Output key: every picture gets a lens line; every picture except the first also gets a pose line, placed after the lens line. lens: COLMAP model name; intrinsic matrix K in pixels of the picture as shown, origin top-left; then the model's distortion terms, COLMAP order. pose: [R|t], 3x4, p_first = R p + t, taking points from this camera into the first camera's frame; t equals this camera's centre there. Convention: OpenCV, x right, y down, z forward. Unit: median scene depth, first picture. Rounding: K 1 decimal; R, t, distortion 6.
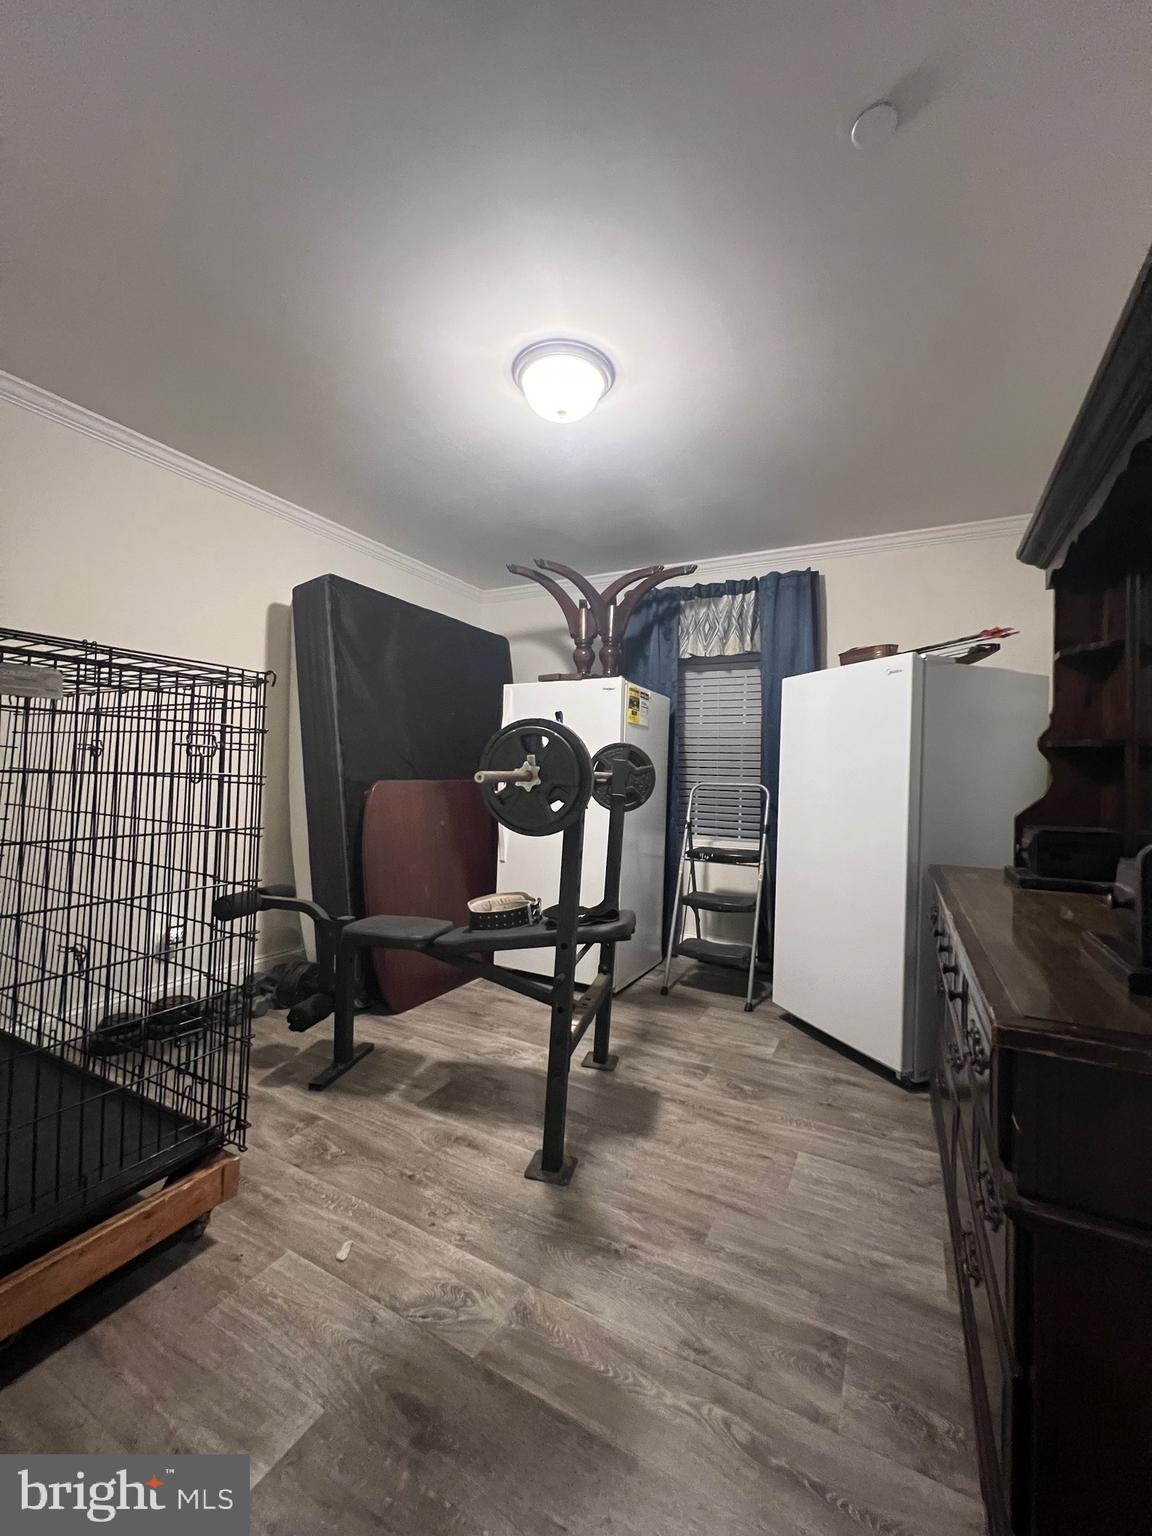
lens RADIAL K [[612.4, 0, 580.2], [0, 612.4, 766.3], [0, 0, 1]] dist [-0.002986, 0.000756]
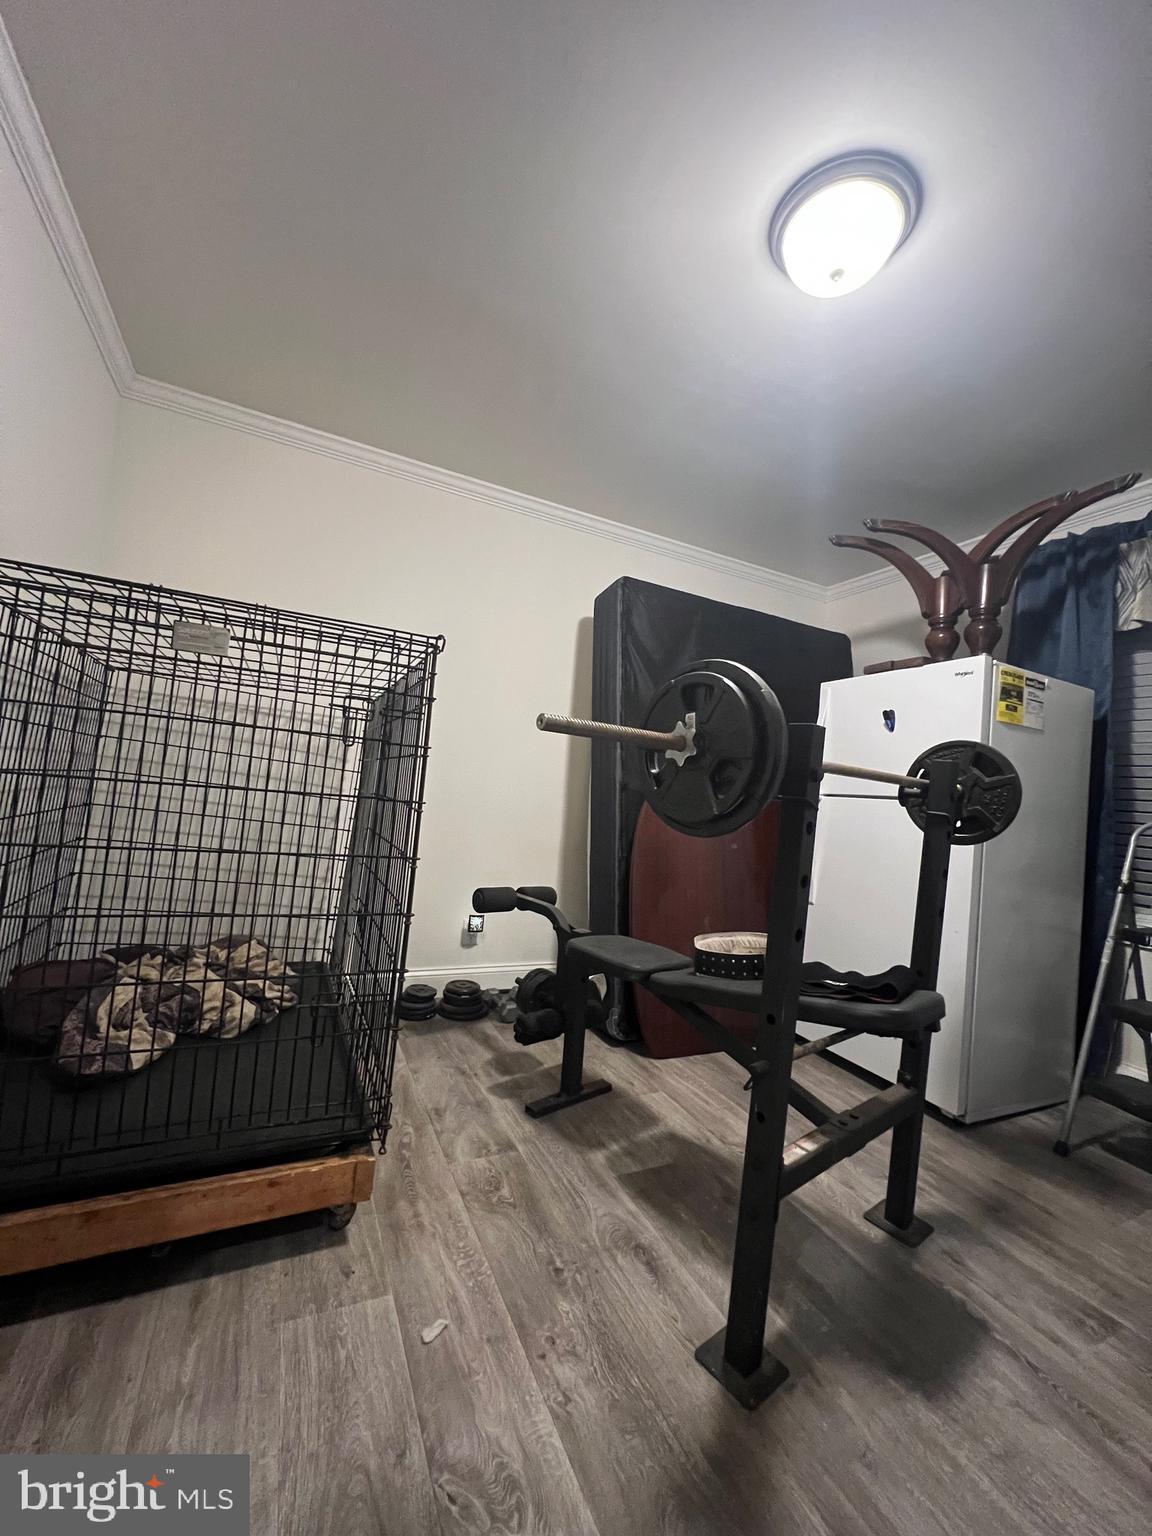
lens RADIAL K [[612.4, 0, 580.2], [0, 612.4, 766.3], [0, 0, 1]] dist [-0.002986, 0.000756]
pose [[0.807177, 0.011764, -0.590192, 0.167683], [-0.053287, 0.997172, -0.053002, 0.062345], [0.587899, 0.074231, 0.805521, 0.295354]]
